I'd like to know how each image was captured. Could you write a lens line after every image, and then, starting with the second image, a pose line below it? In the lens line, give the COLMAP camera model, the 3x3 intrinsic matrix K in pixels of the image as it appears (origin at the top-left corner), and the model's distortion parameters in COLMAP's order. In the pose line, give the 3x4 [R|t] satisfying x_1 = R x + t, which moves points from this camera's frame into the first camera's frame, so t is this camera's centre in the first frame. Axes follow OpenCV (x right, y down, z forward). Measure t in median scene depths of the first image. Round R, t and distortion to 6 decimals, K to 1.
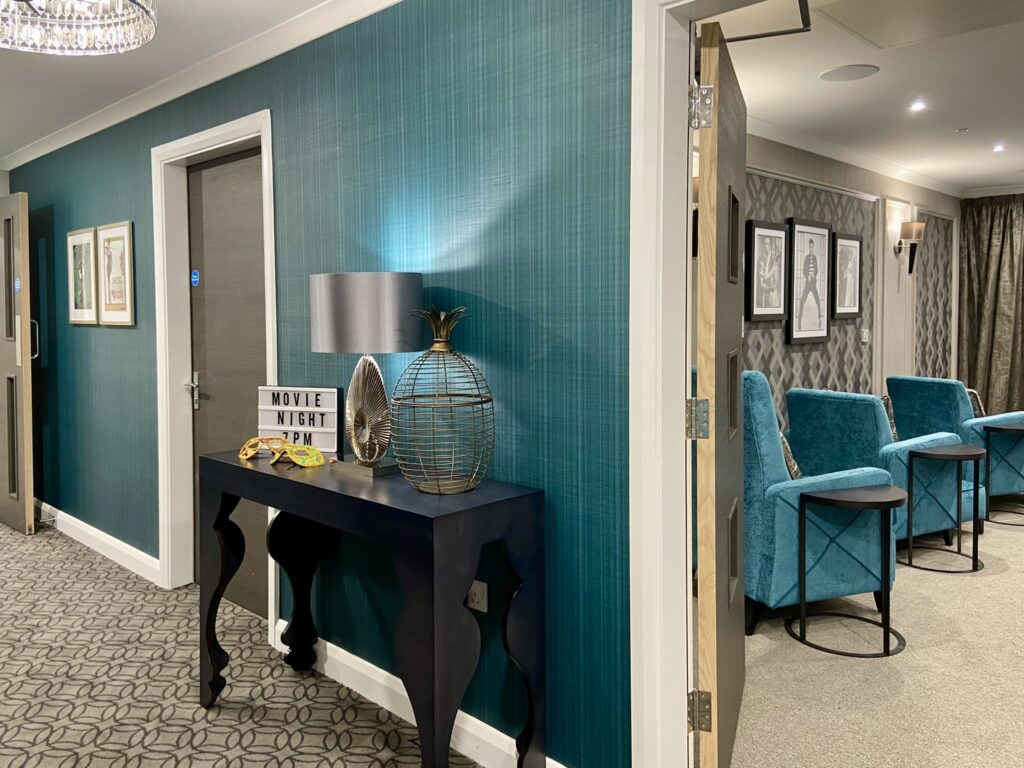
lens RADIAL K [[783.3, 0, 502.3], [0, 783.3, 365.0], [0, 0, 1]] dist [0.133589, -0.178966]
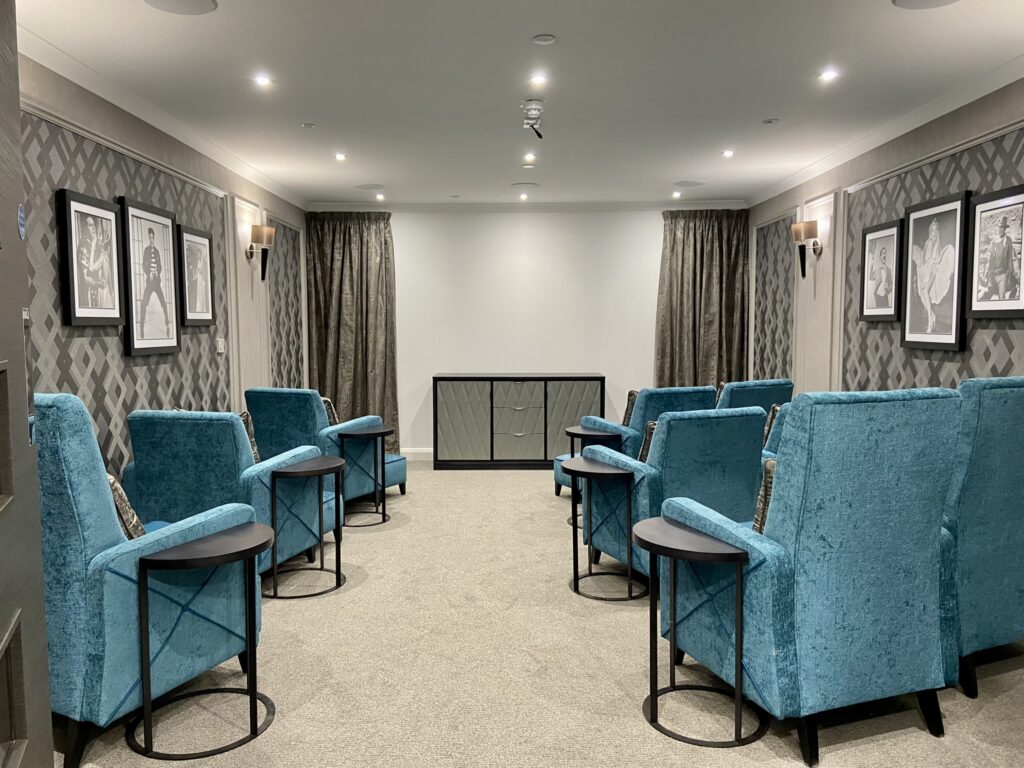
lens RADIAL K [[783.3, 0, 502.3], [0, 783.3, 365.0], [0, 0, 1]] dist [0.133589, -0.178966]
pose [[0.722030, -0.029301, 0.691242, 0.074083], [0.041220, 0.999150, -0.000704, -0.000957], [-0.690633, 0.029001, 0.722623, 0.155386]]
